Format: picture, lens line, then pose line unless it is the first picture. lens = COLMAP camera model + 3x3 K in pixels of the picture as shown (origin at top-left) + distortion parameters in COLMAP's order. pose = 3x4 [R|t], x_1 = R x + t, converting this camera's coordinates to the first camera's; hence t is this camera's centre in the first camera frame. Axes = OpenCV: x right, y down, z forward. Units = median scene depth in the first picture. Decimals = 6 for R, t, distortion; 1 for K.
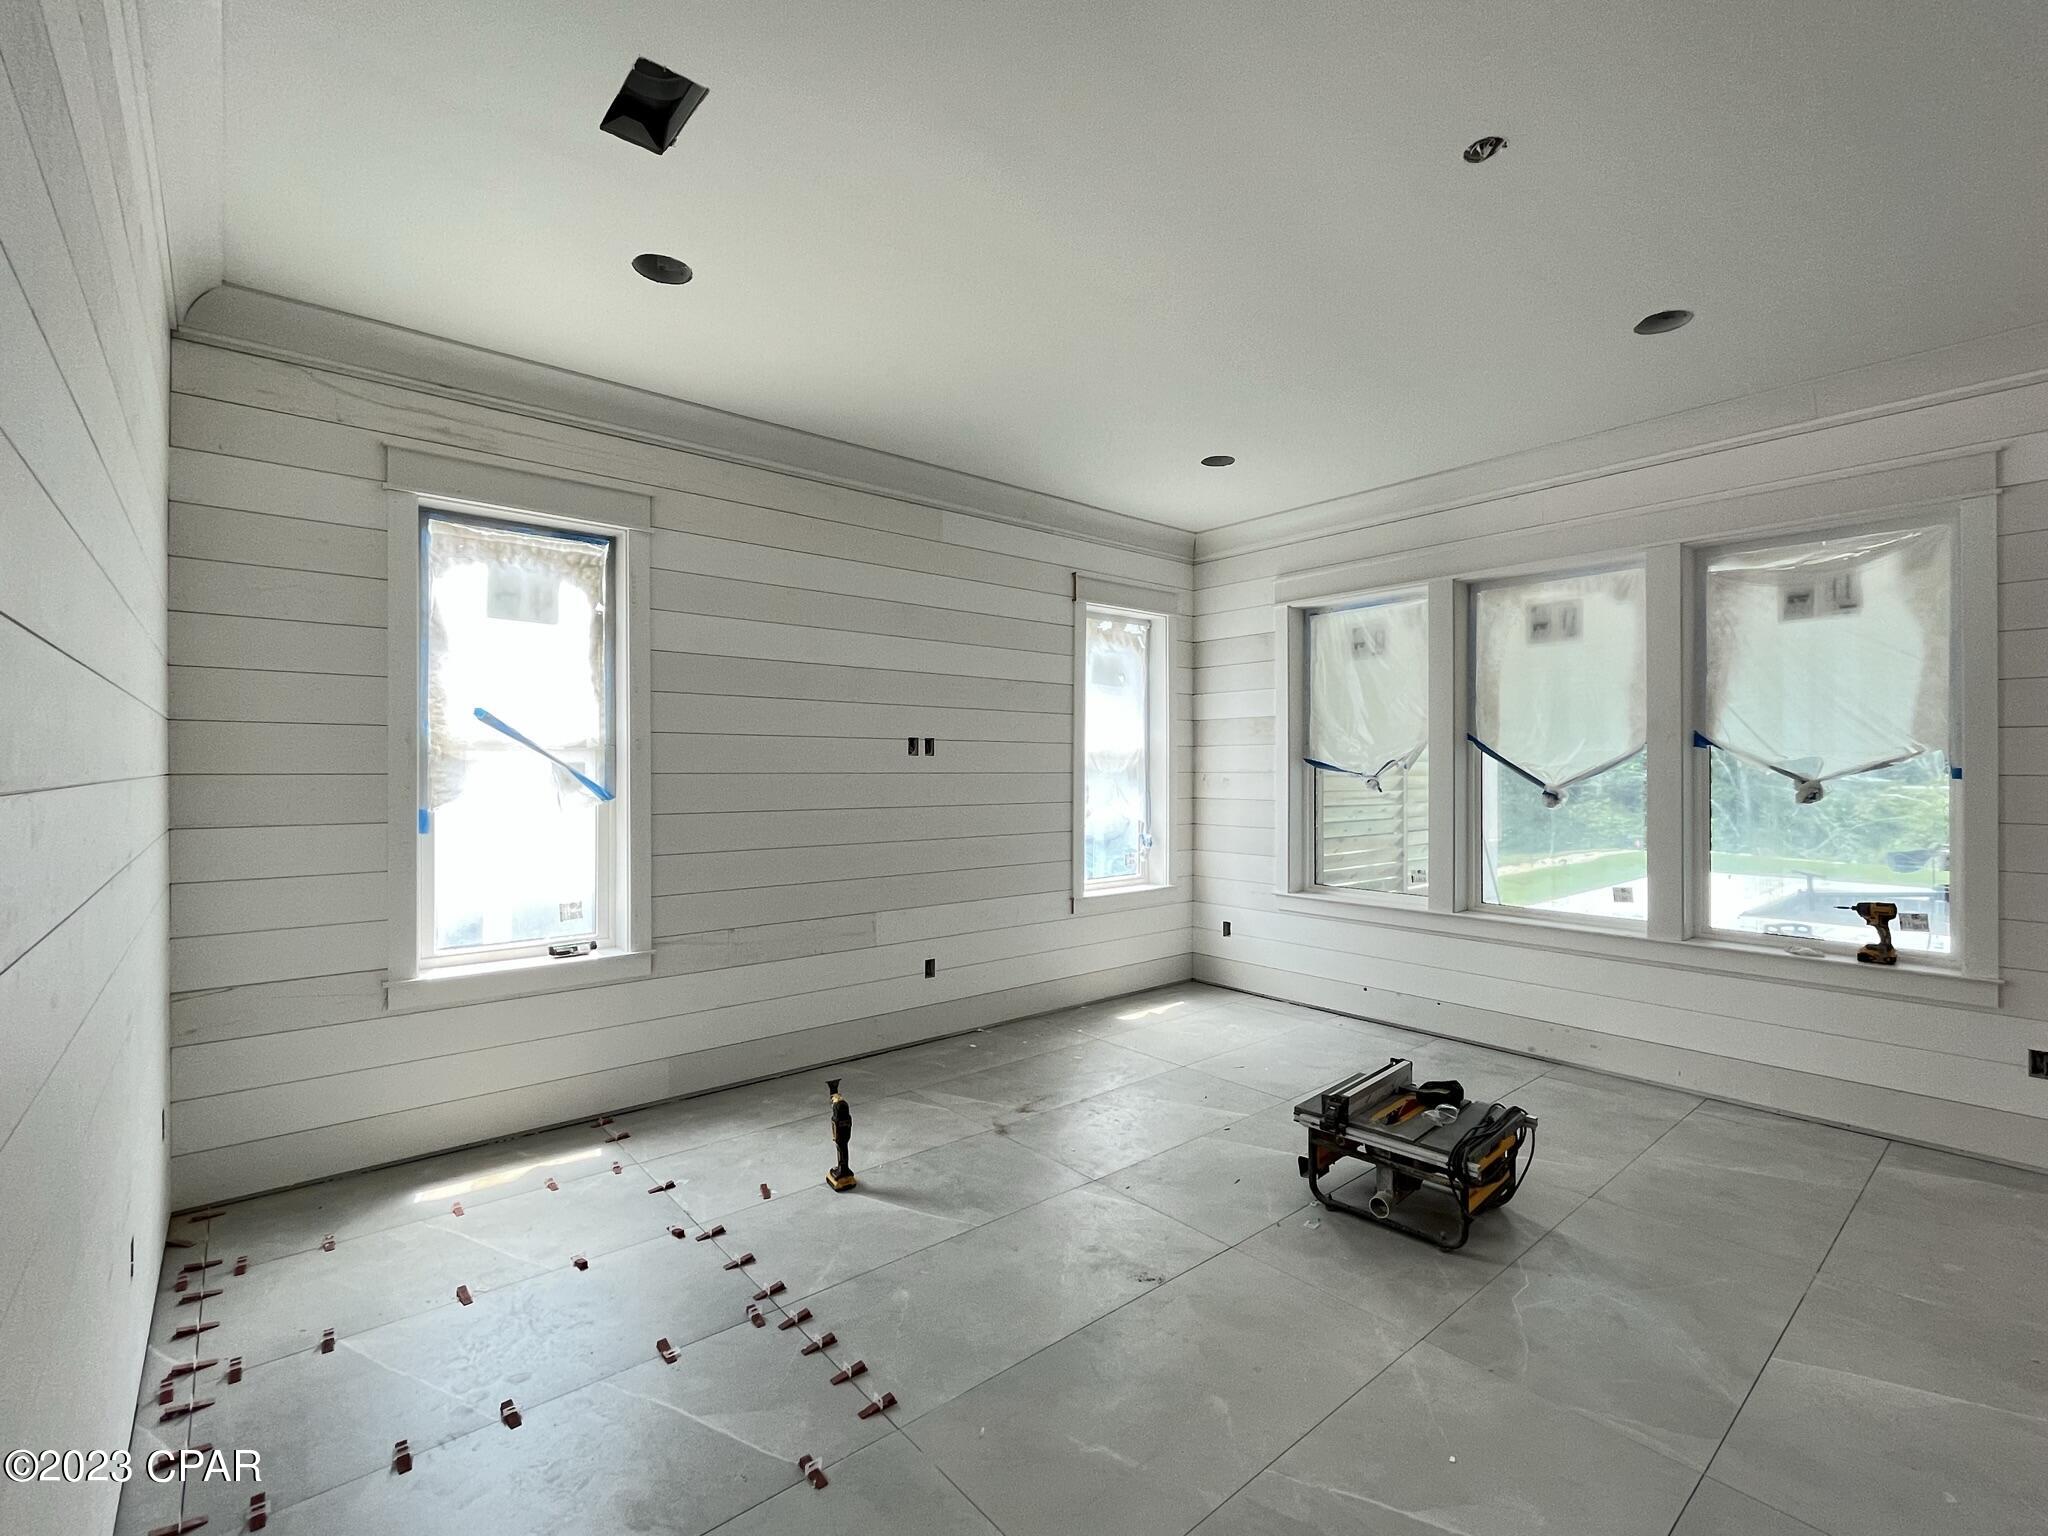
lens RADIAL K [[918.1, 0, 1024.0], [0, 918.1, 768.0], [0, 0, 1]] dist [0.000285, 0.000060]
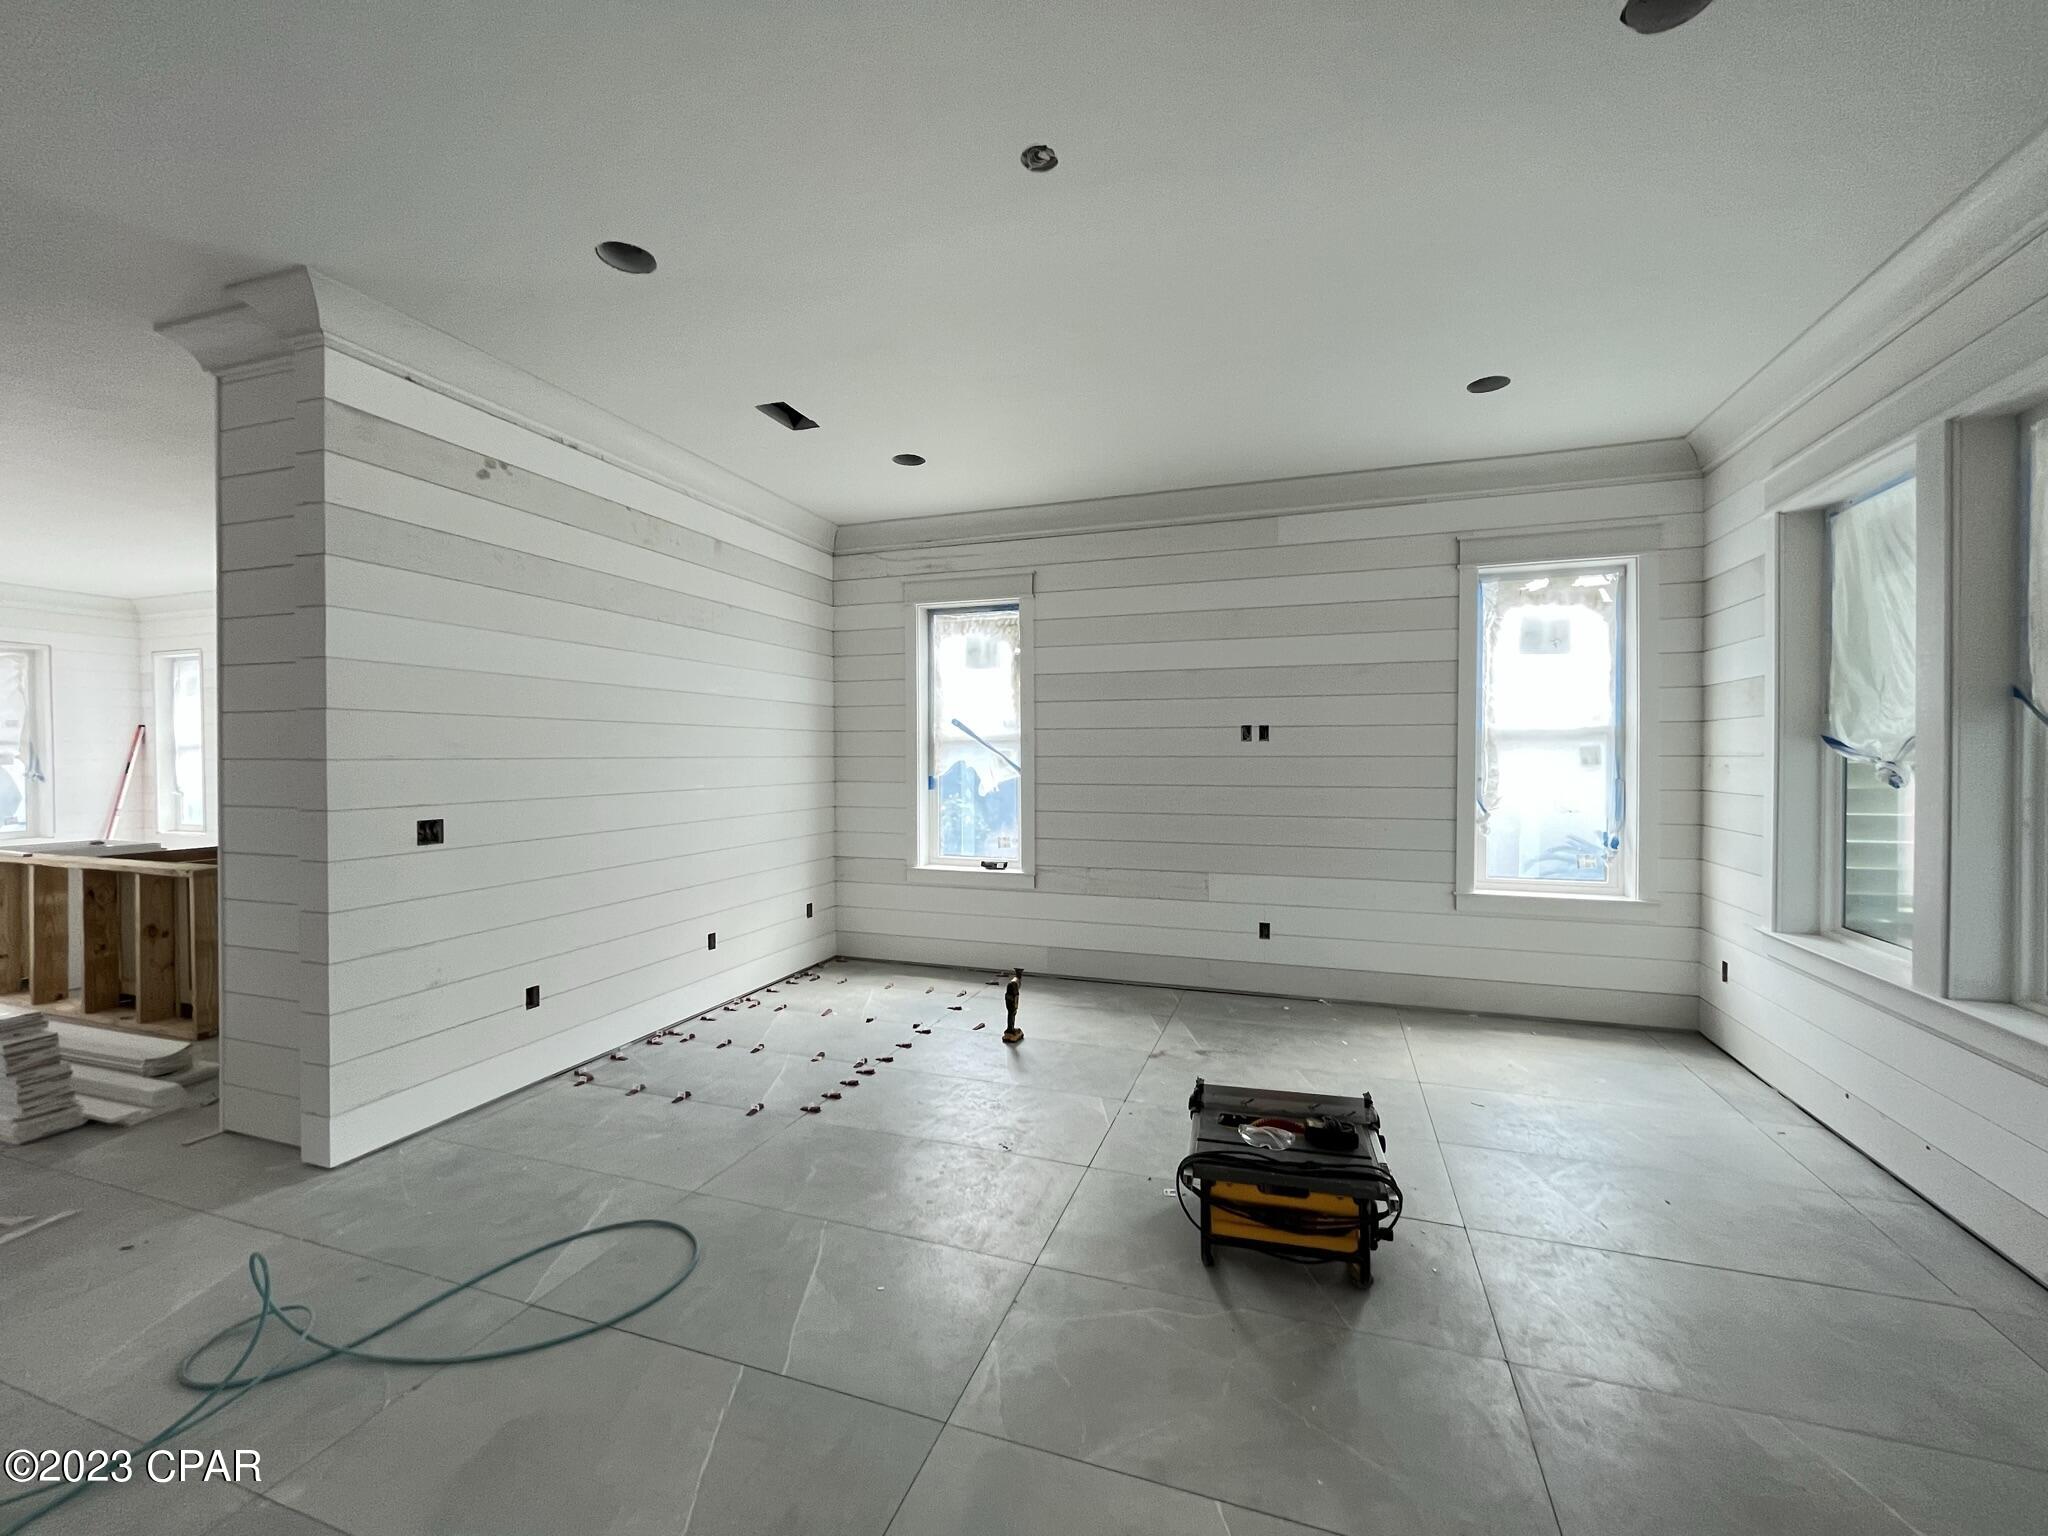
lens RADIAL K [[832.6, 0, 1024.0], [0, 832.6, 768.0], [0, 0, 1]] dist [-0.001896, -0.000232]
pose [[0.507209, 0.012193, -0.861737, 0.633190], [0.003265, 0.999866, 0.016069, 0.002176], [0.861817, -0.010964, 0.507101, 0.237374]]
